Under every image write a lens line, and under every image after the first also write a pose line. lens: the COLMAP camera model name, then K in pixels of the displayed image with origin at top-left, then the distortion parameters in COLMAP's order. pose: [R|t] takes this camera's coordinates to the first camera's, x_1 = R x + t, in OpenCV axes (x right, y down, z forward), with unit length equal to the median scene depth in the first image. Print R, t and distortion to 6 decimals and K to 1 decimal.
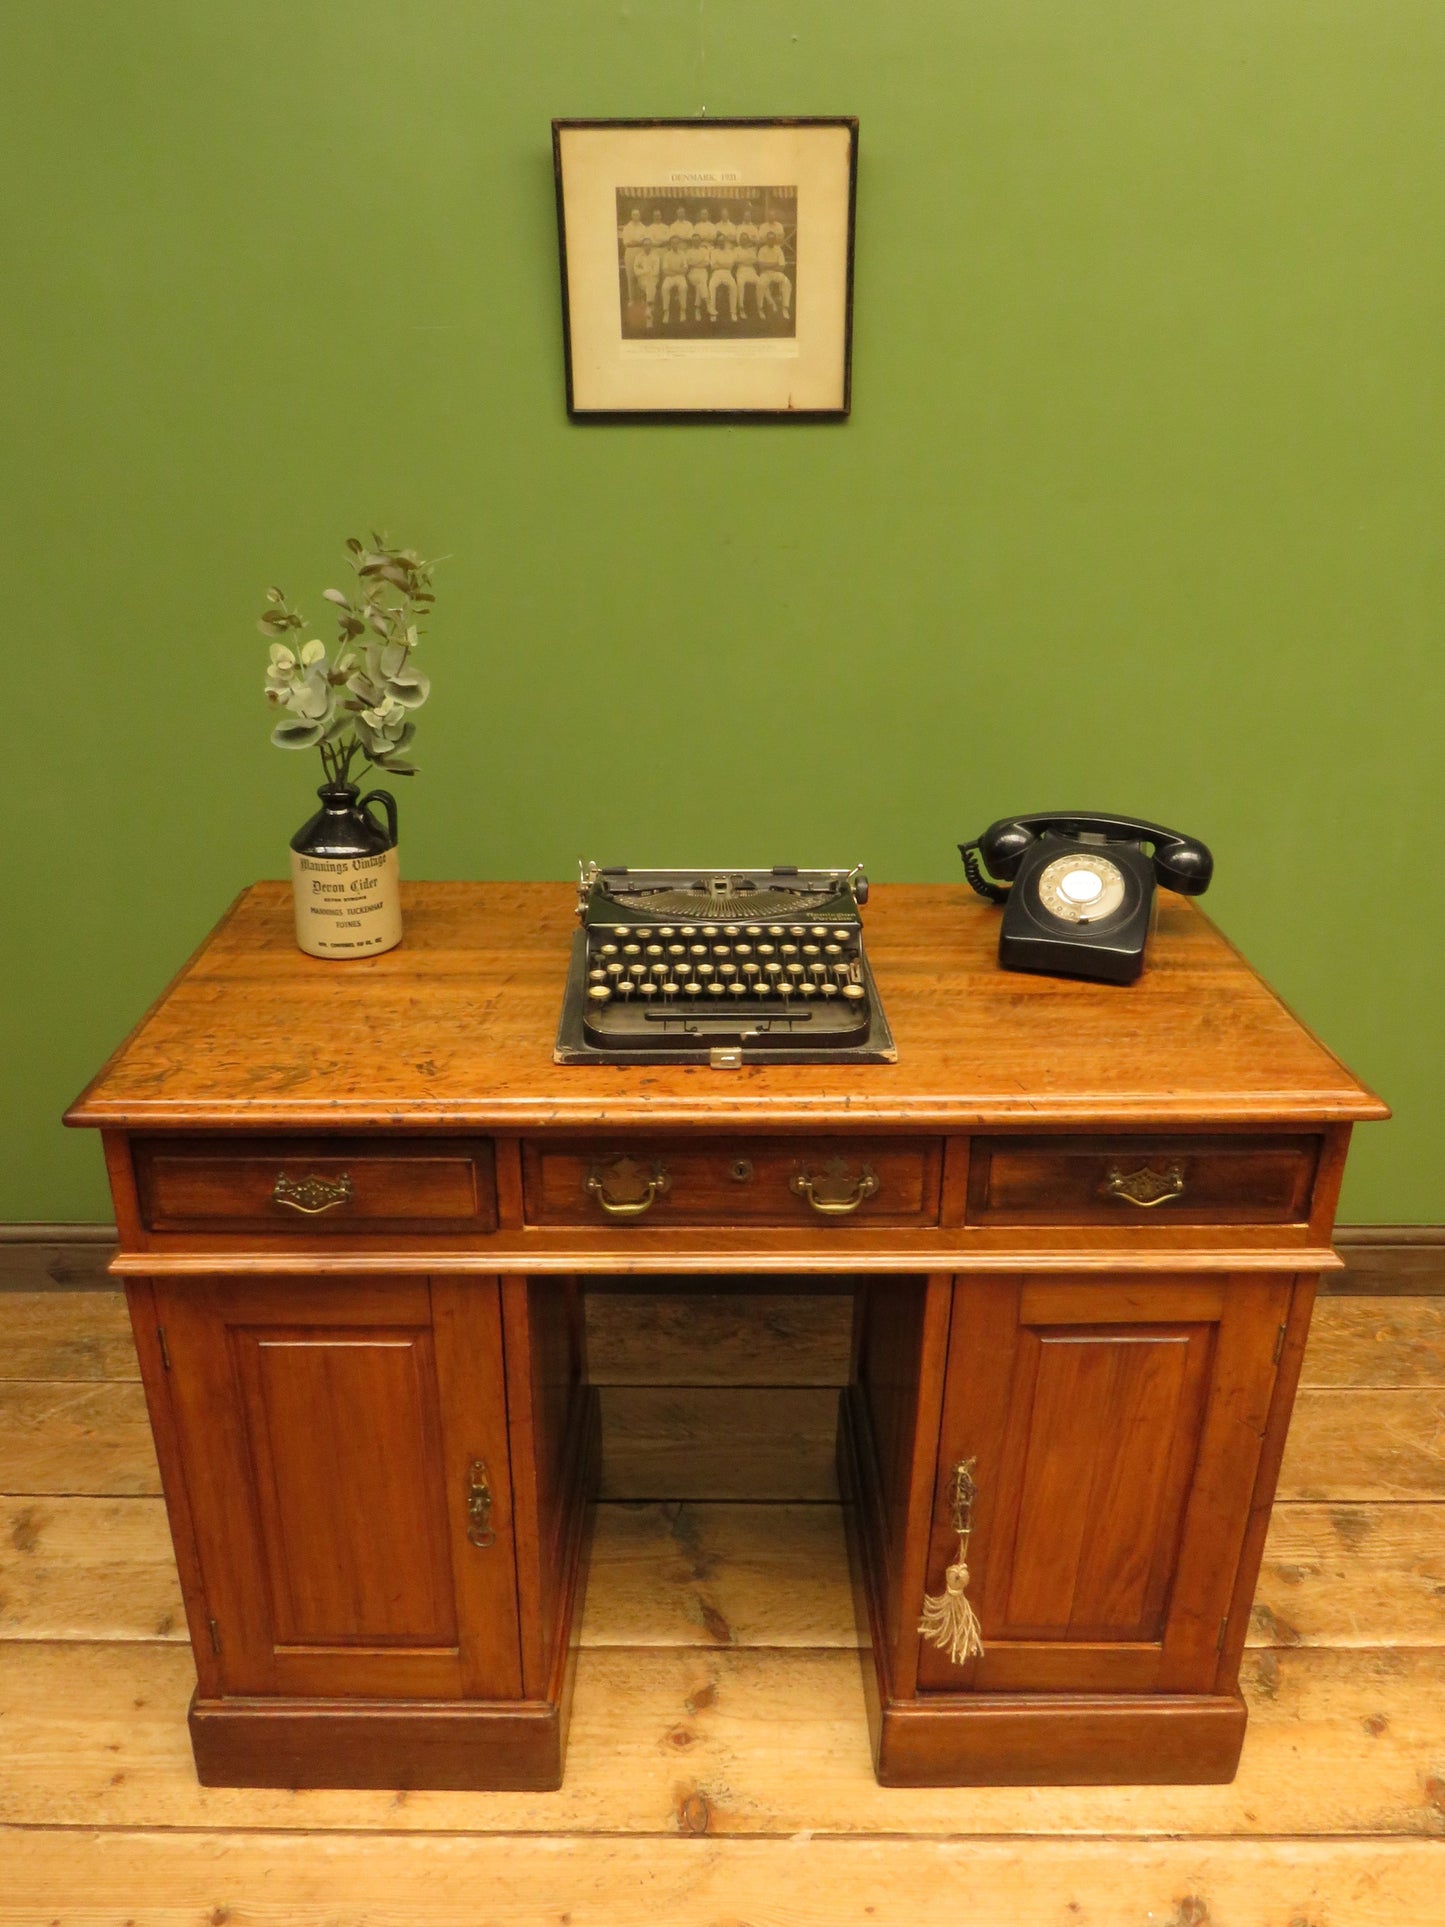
lens RADIAL K [[1482.7, 0, 740.7], [0, 1482.7, 937.2], [0, 0, 1]] dist [-0.034588, 0.010246]
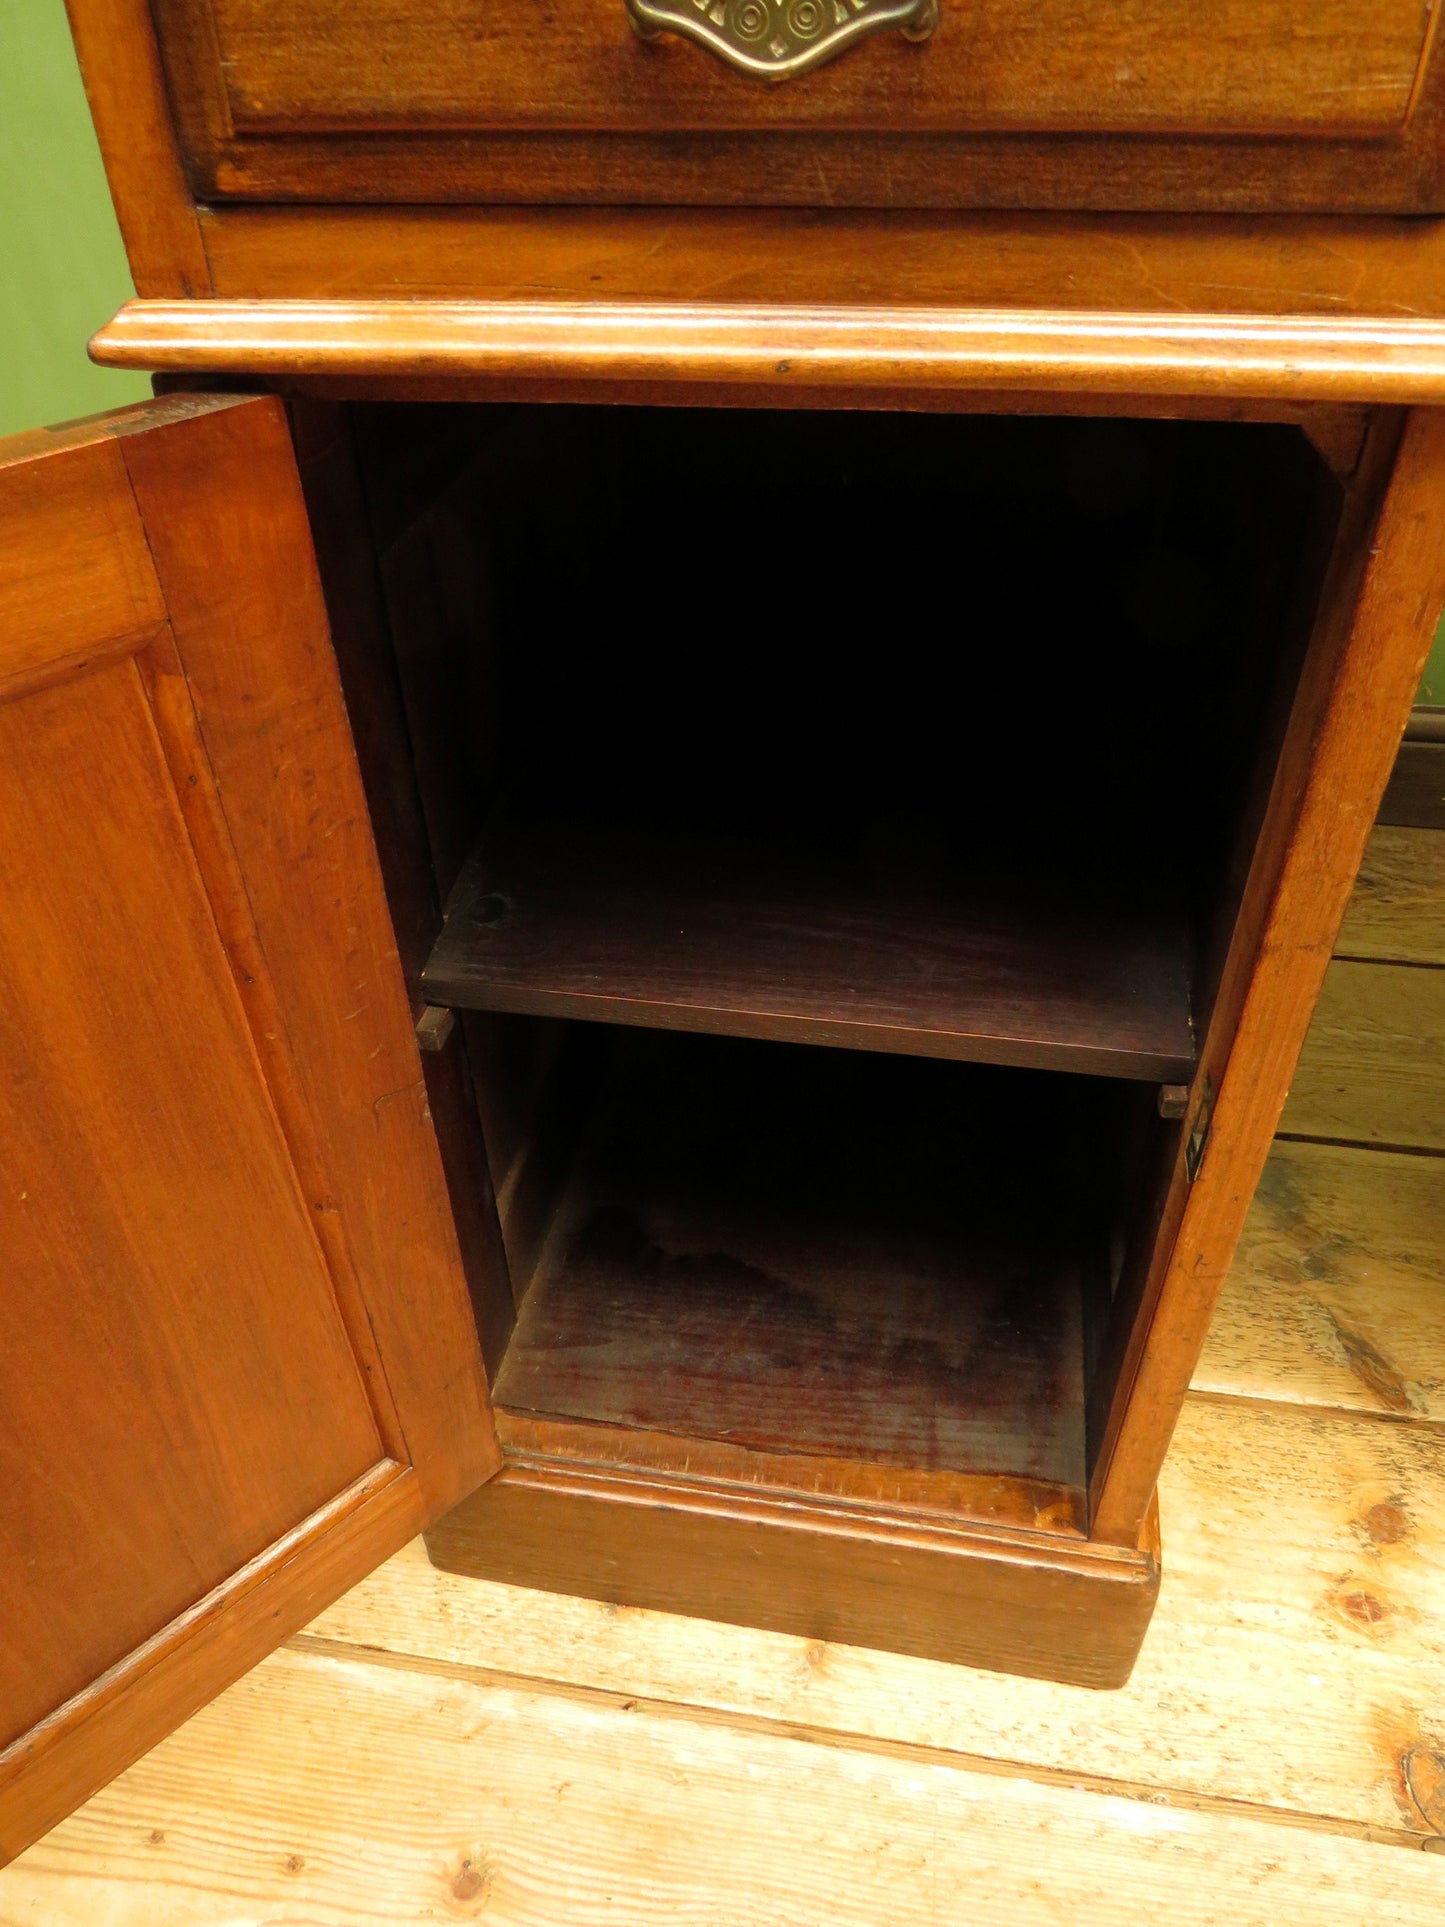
lens RADIAL K [[1350.1, 0, 713.1], [0, 1350.1, 940.2], [0, 0, 1]] dist [-0.020832, -0.008198]
pose [[0.980754, 0.088008, -0.174285, -0.199278], [-0.037691, 0.961197, 0.273277, 0.215926], [0.191573, -0.261449, 0.946015, 0.596668]]
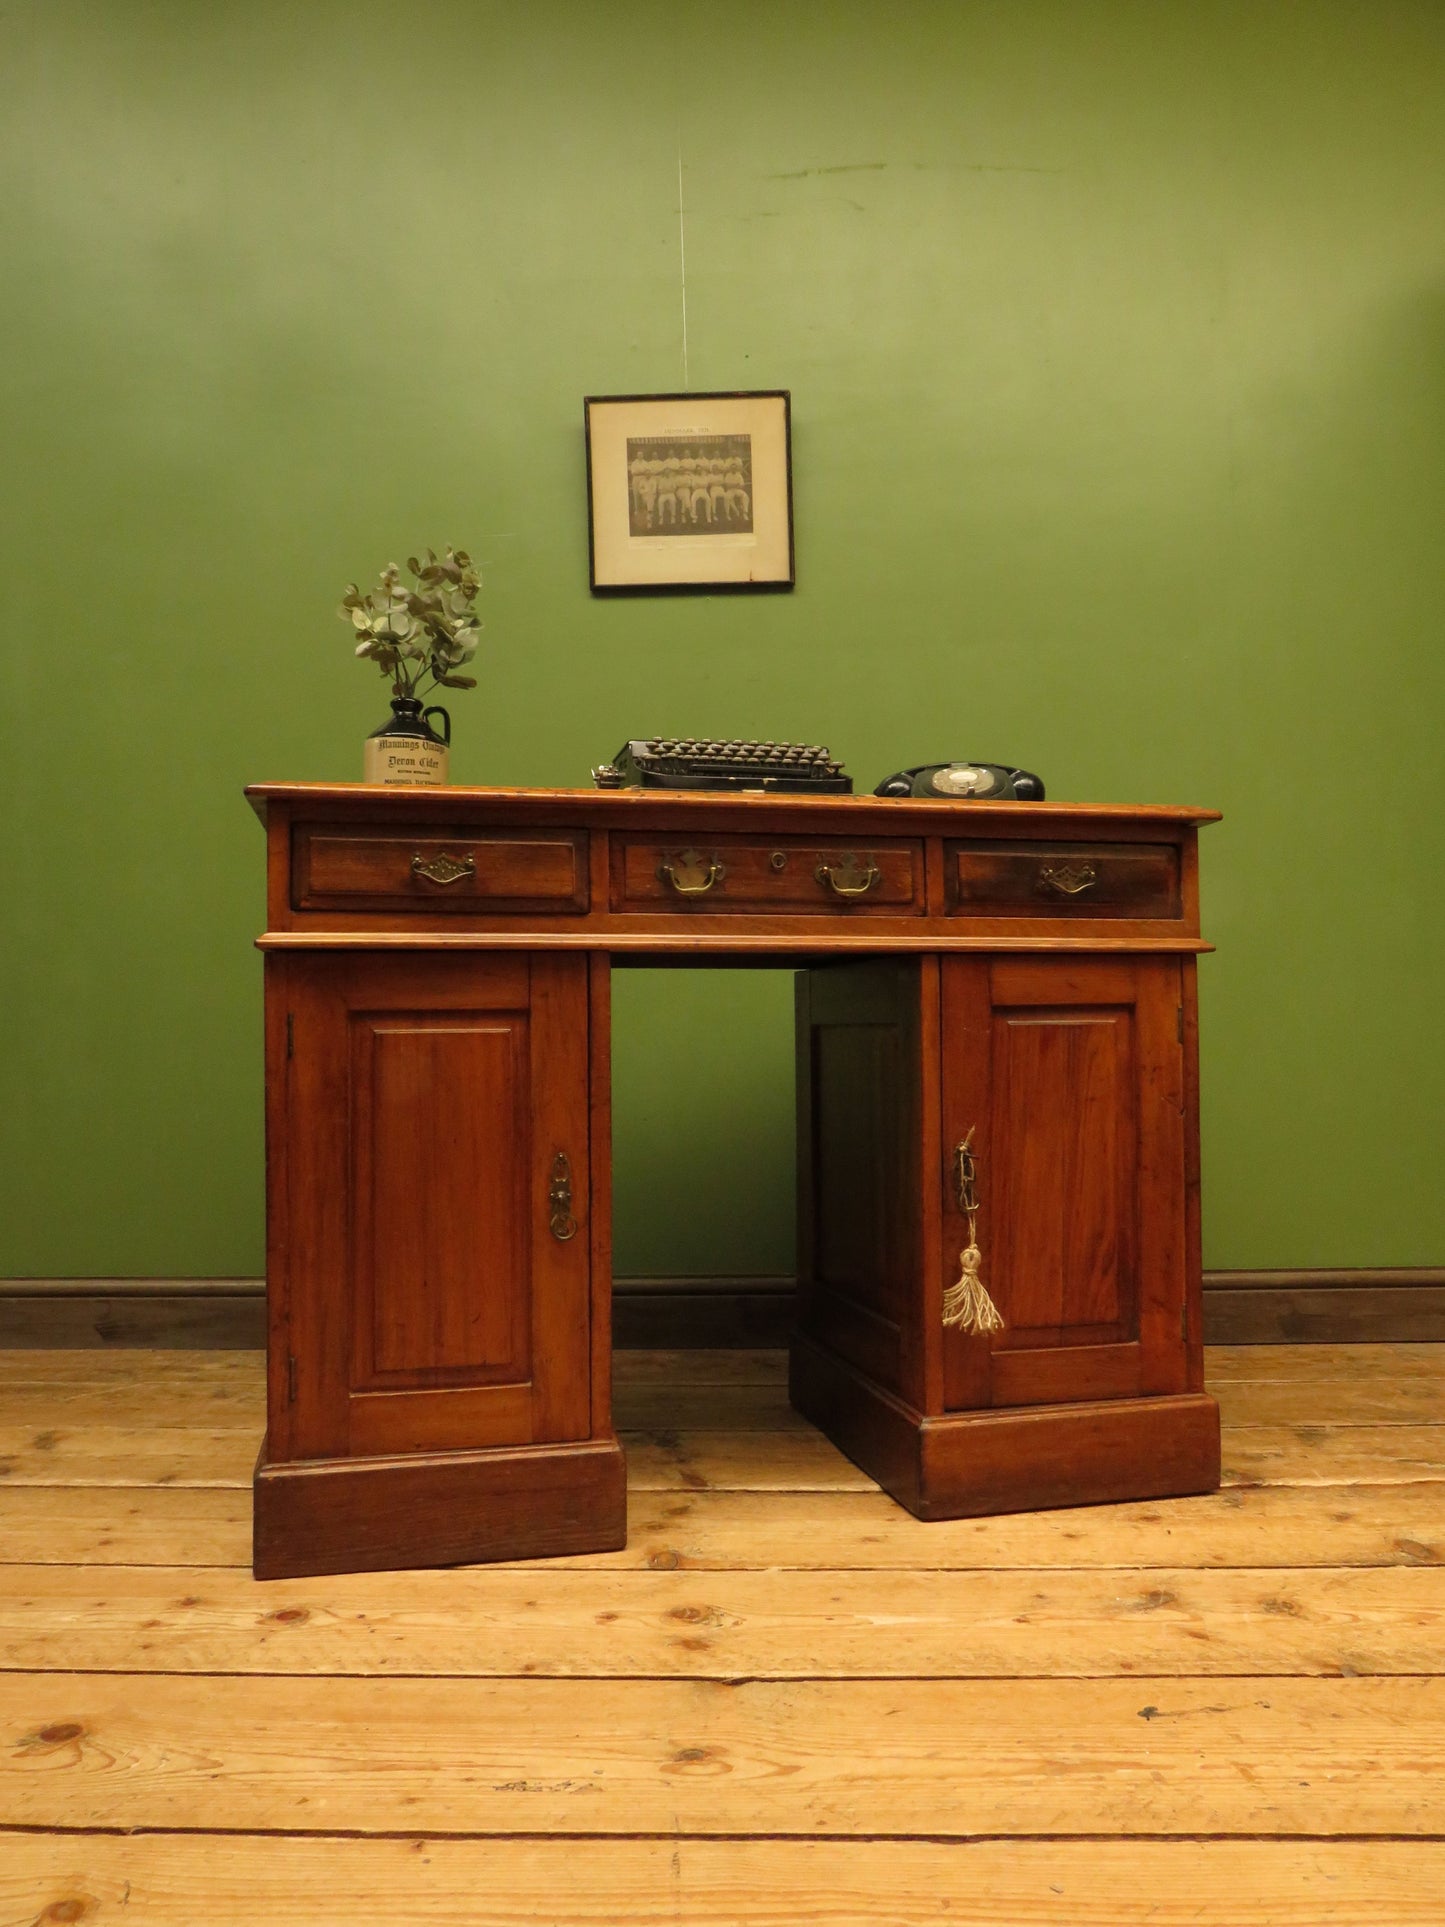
lens RADIAL K [[1350.1, 0, 745.7], [0, 1350.1, 951.8], [0, 0, 1]] dist [-0.020832, -0.008198]
pose [[0.974550, -0.012315, 0.223830, -0.239769], [0.102739, 0.911986, -0.397147, 0.567425], [-0.199239, 0.410036, 0.890042, -0.010266]]
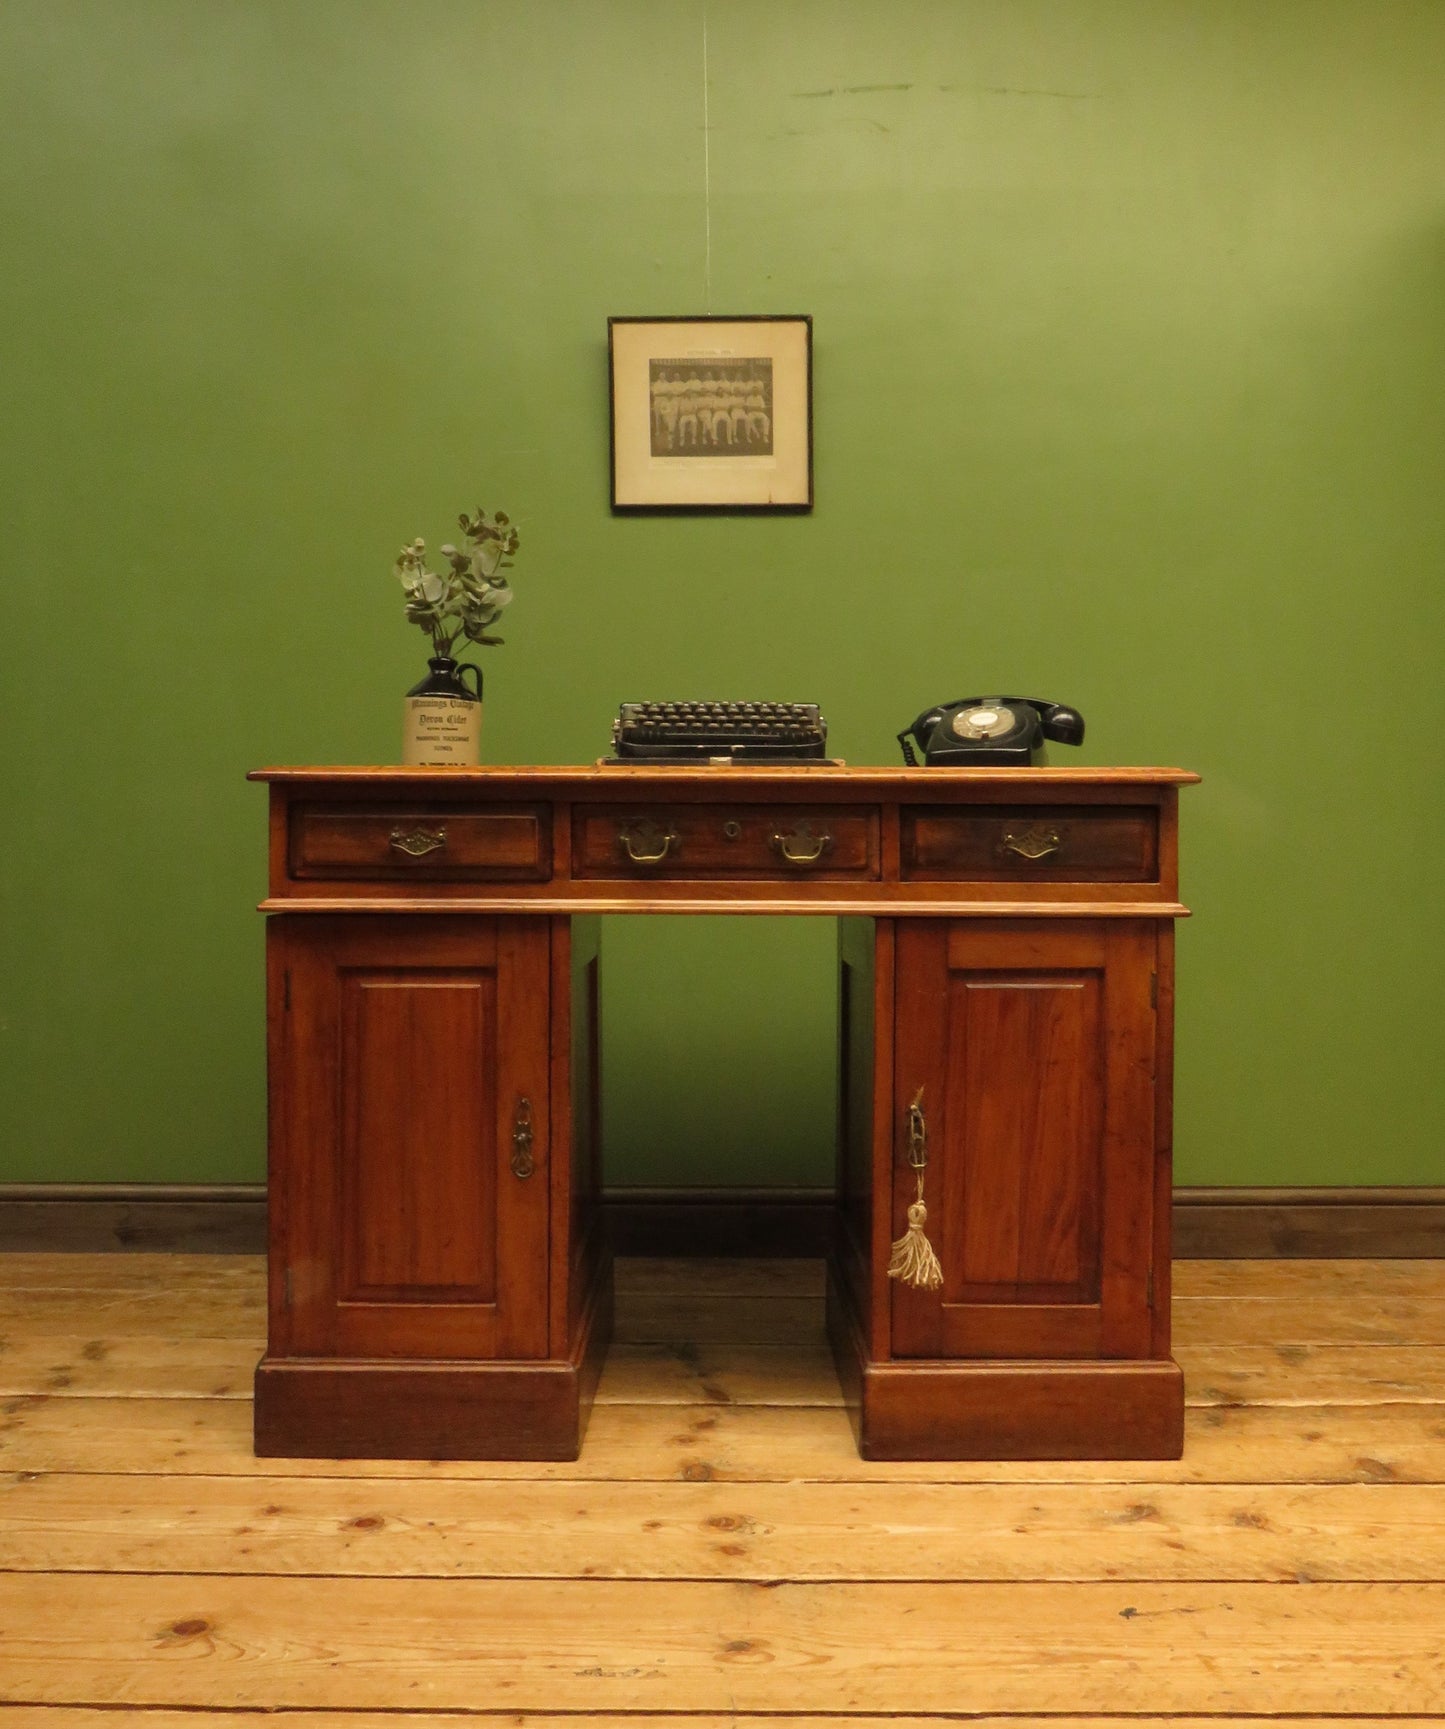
lens RADIAL K [[1496.9, 0, 761.3], [0, 1496.9, 808.9], [0, 0, 1]] dist [-0.040356, 0.018009]
pose [[0.999915, -0.009276, 0.009159, 0.011039], [0.012114, 0.920746, -0.389974, 0.553203], [-0.004816, 0.390051, 0.920780, -0.226470]]
